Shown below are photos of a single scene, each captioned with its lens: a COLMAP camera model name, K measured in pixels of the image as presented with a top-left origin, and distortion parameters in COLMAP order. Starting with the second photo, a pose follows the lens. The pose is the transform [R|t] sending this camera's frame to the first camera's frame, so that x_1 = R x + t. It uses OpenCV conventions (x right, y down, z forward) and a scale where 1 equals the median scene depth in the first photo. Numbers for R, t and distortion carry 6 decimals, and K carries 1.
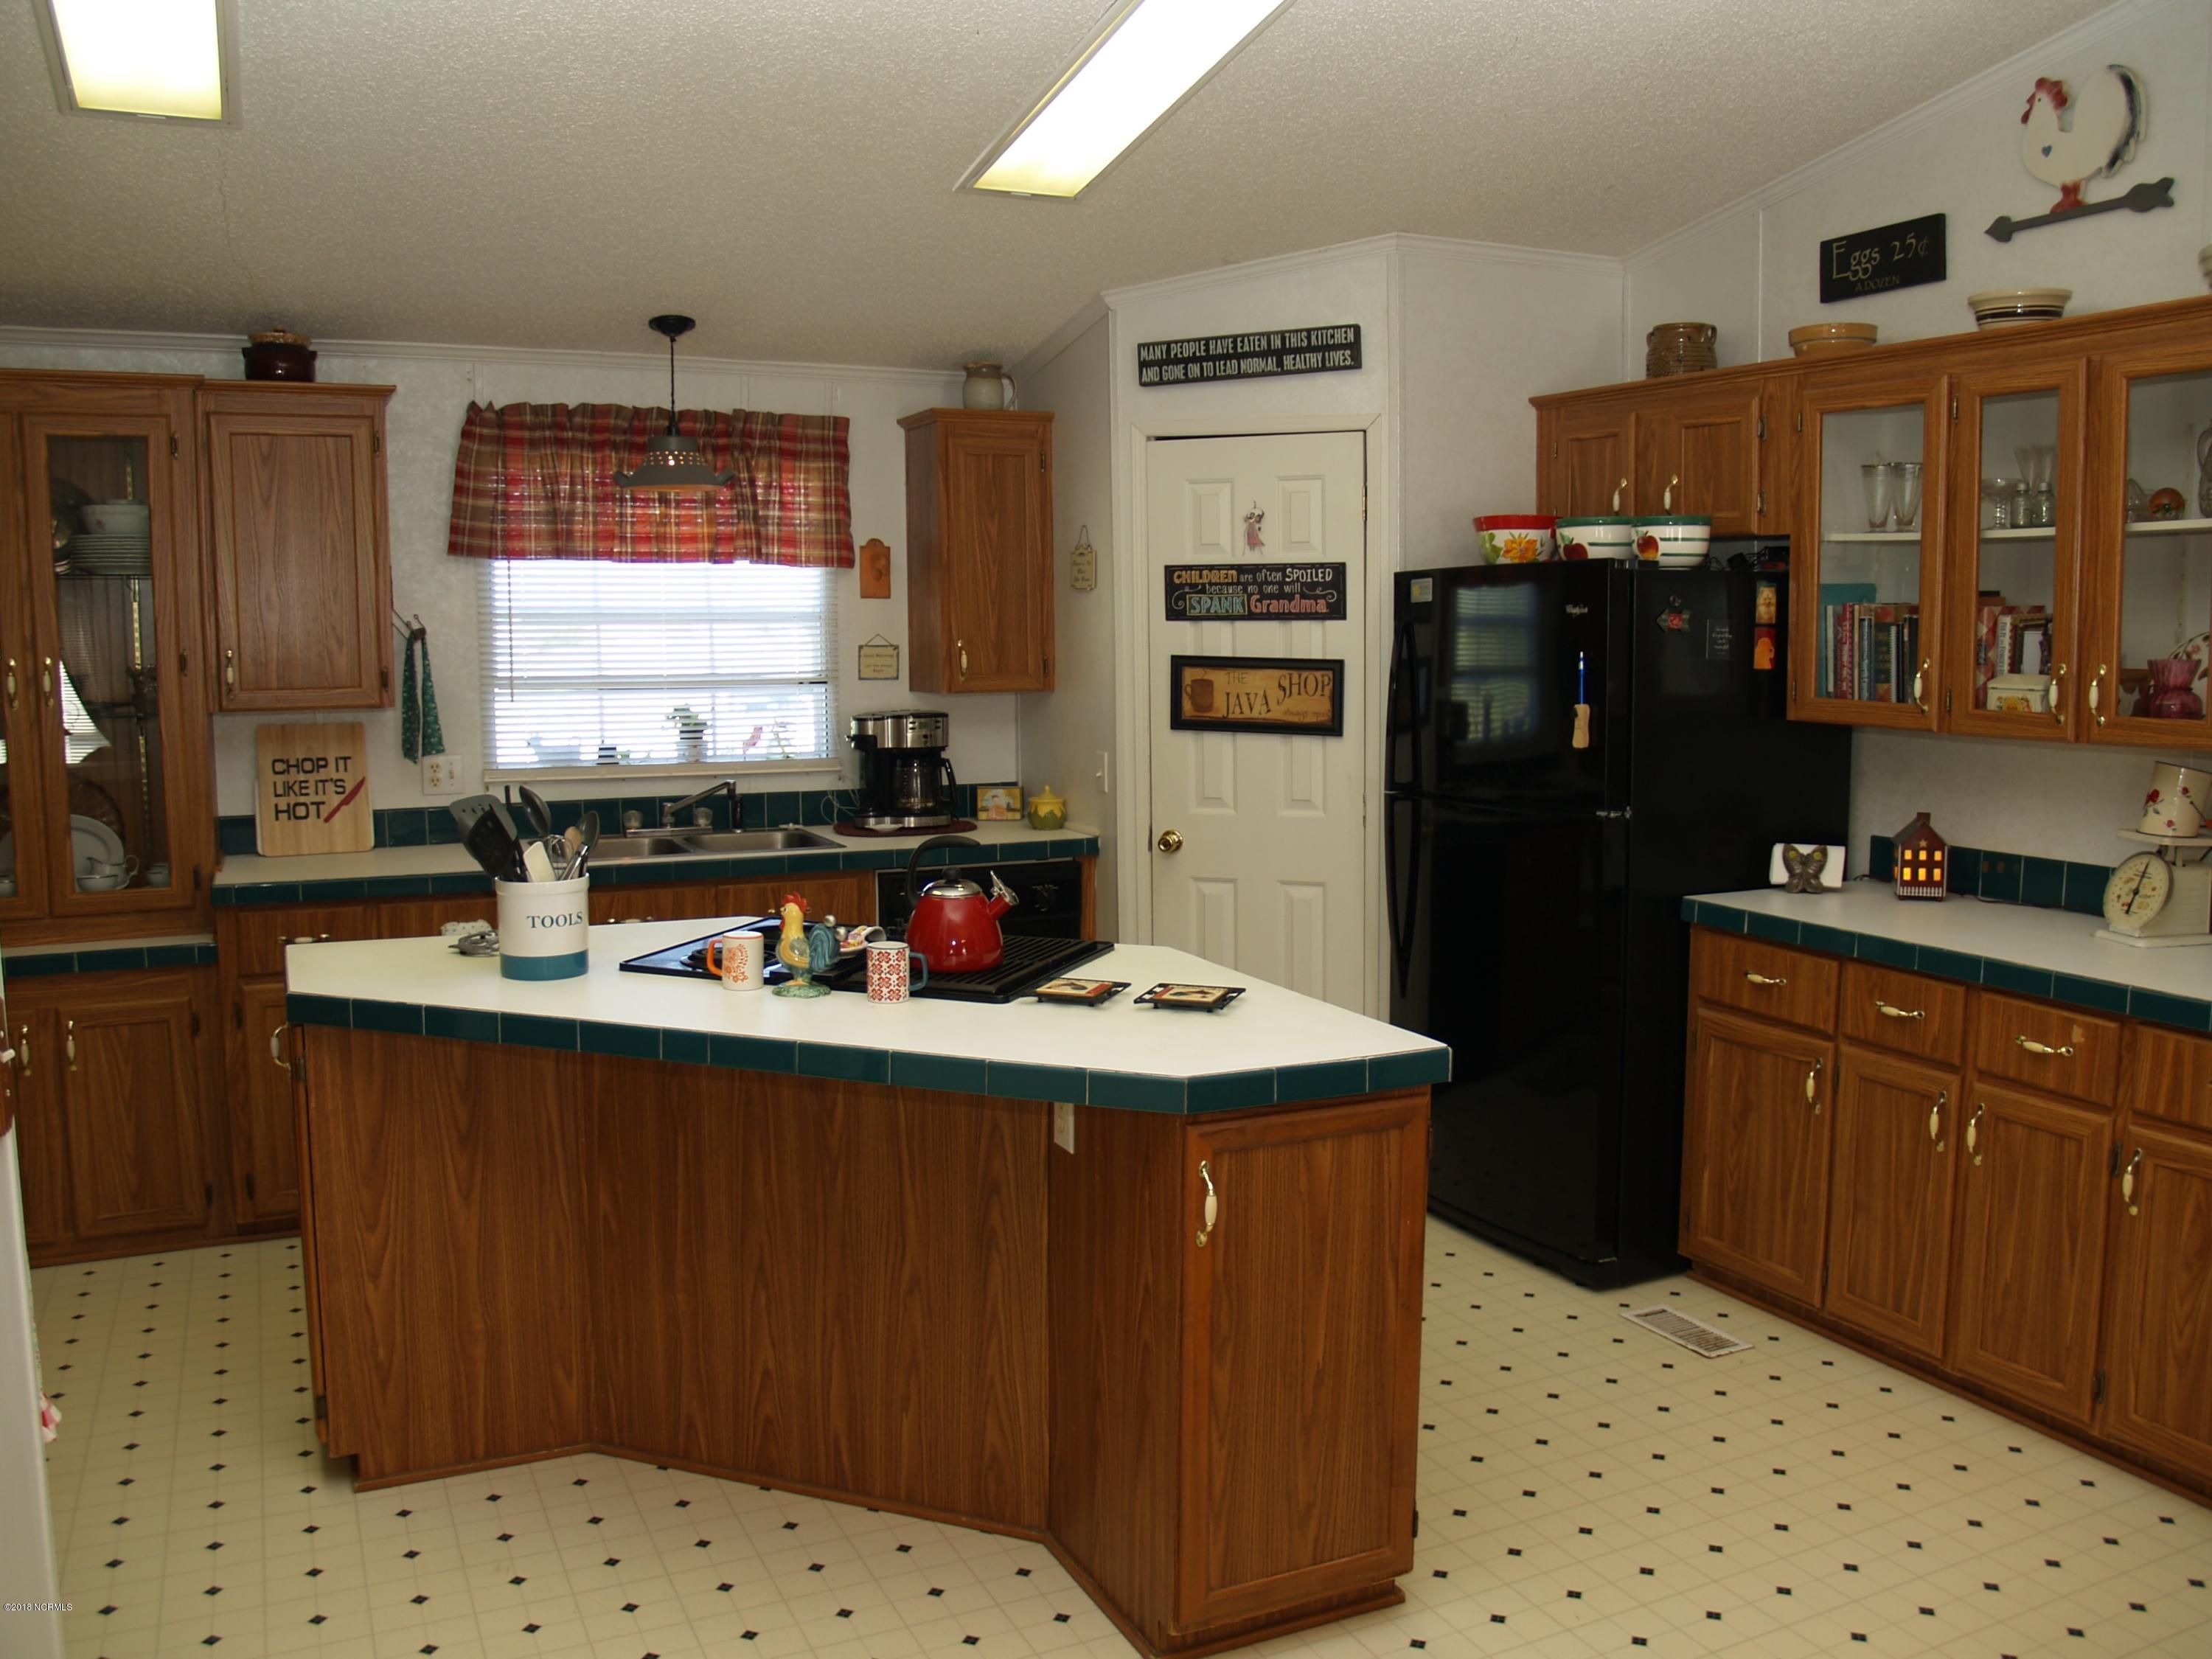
lens RADIAL K [[1806.1, 0, 1112.8], [0, 1806.1, 813.7], [0, 0, 1]] dist [-0.130987, 0.089790]
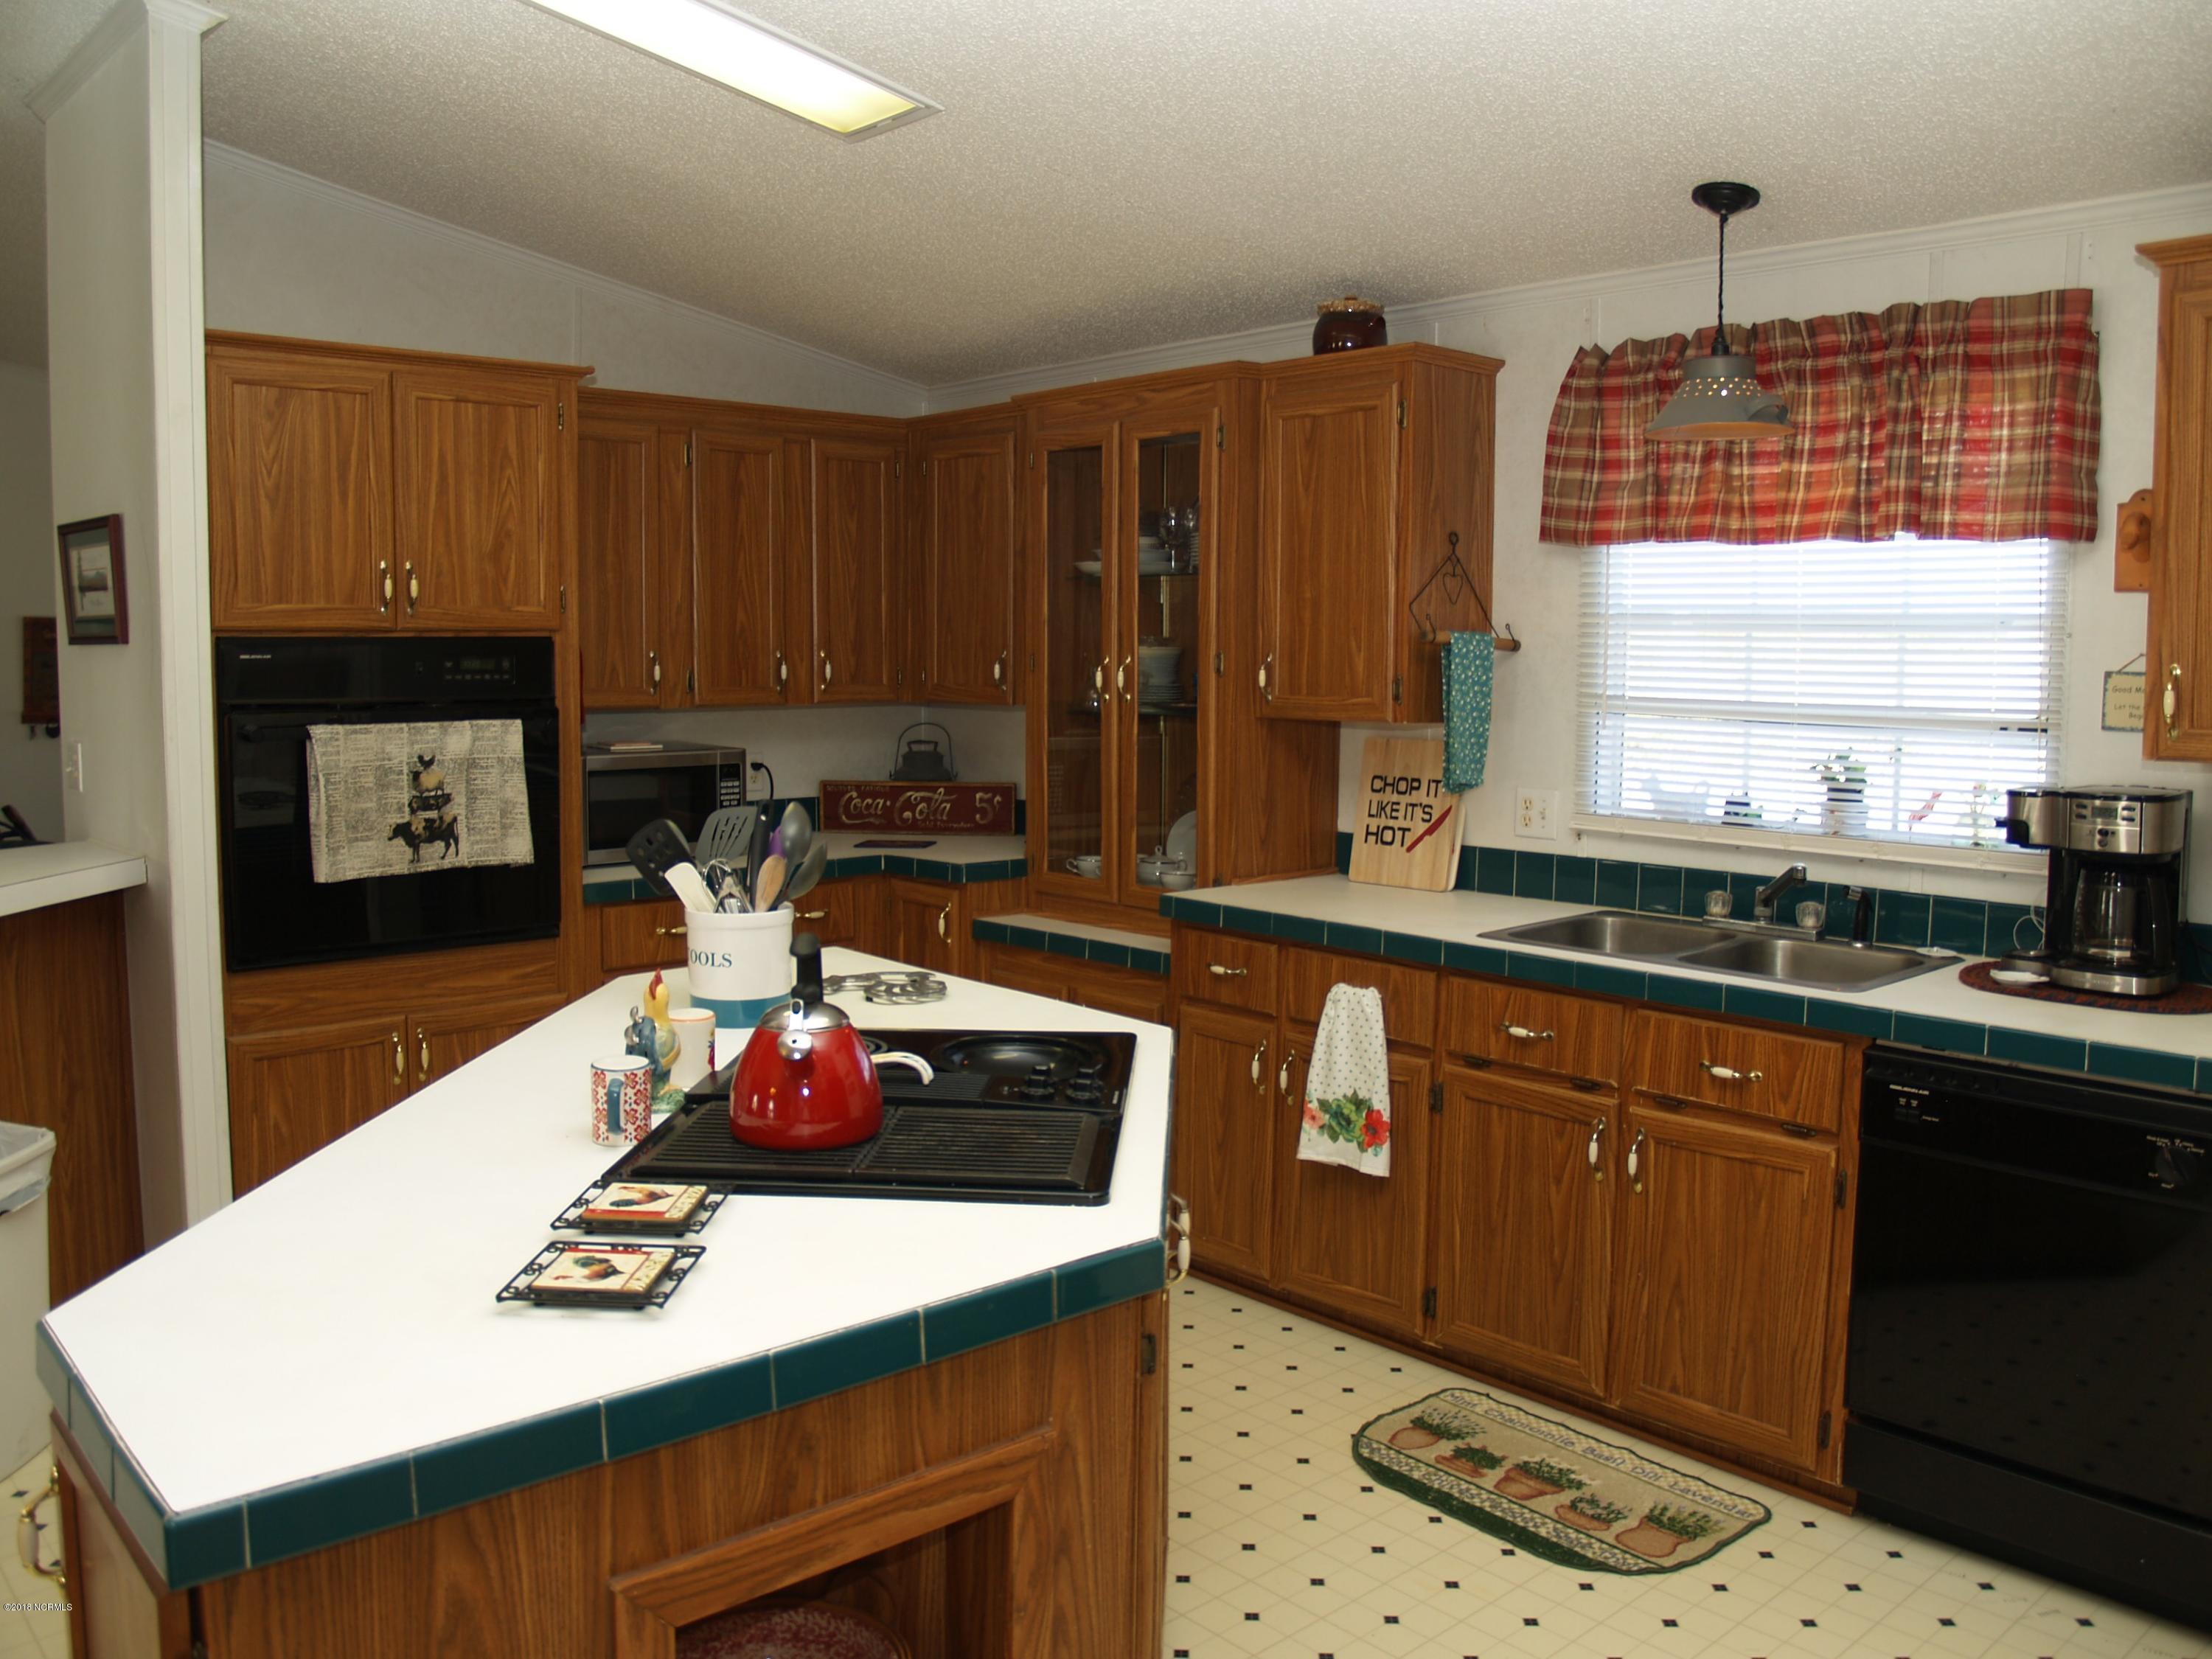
lens RADIAL K [[1806.1, 0, 1112.8], [0, 1806.1, 813.7], [0, 0, 1]] dist [-0.130987, 0.089790]
pose [[0.283752, 0.092254, -0.954450, 0.360257], [-0.108045, 0.992099, 0.063771, -0.054506], [0.952791, 0.085028, 0.291477, 0.591256]]
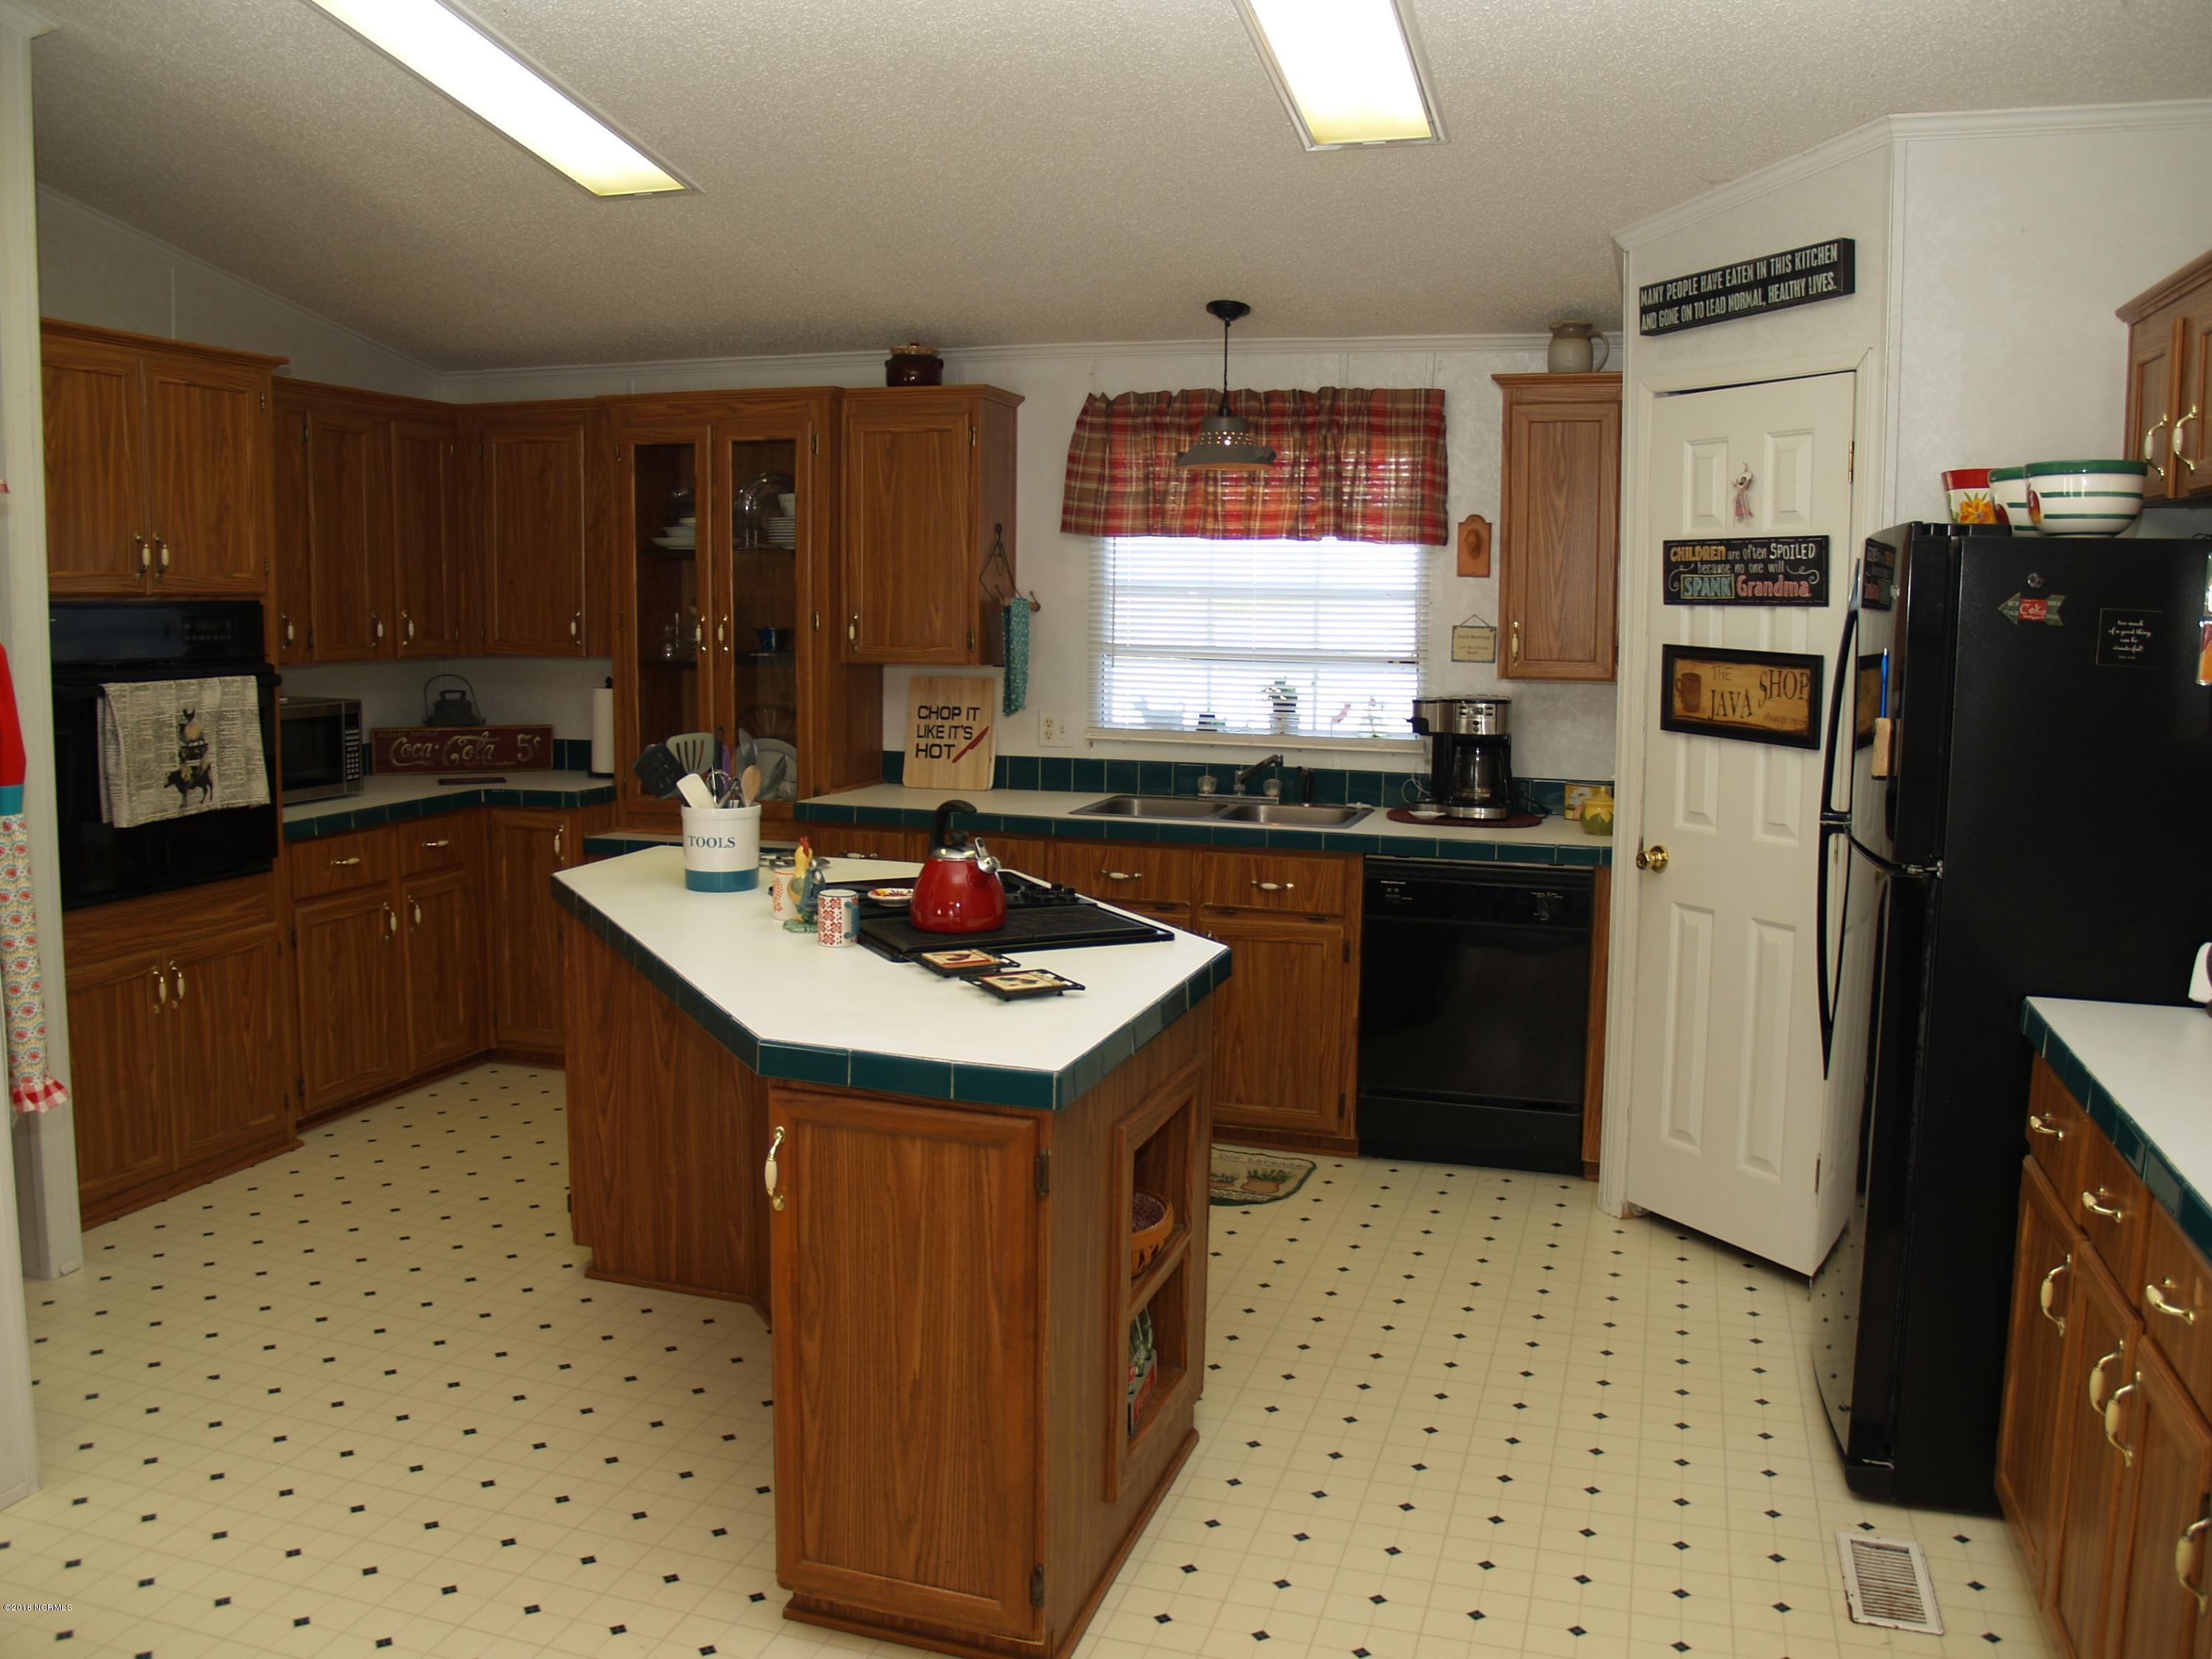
lens RADIAL K [[1806.1, 0, 1112.8], [0, 1806.1, 813.7], [0, 0, 1]] dist [-0.130987, 0.089790]
pose [[0.727572, 0.091827, -0.679858, 0.438104], [-0.086468, 0.995373, 0.041907, -0.020252], [0.680561, 0.028296, 0.732145, 0.198384]]
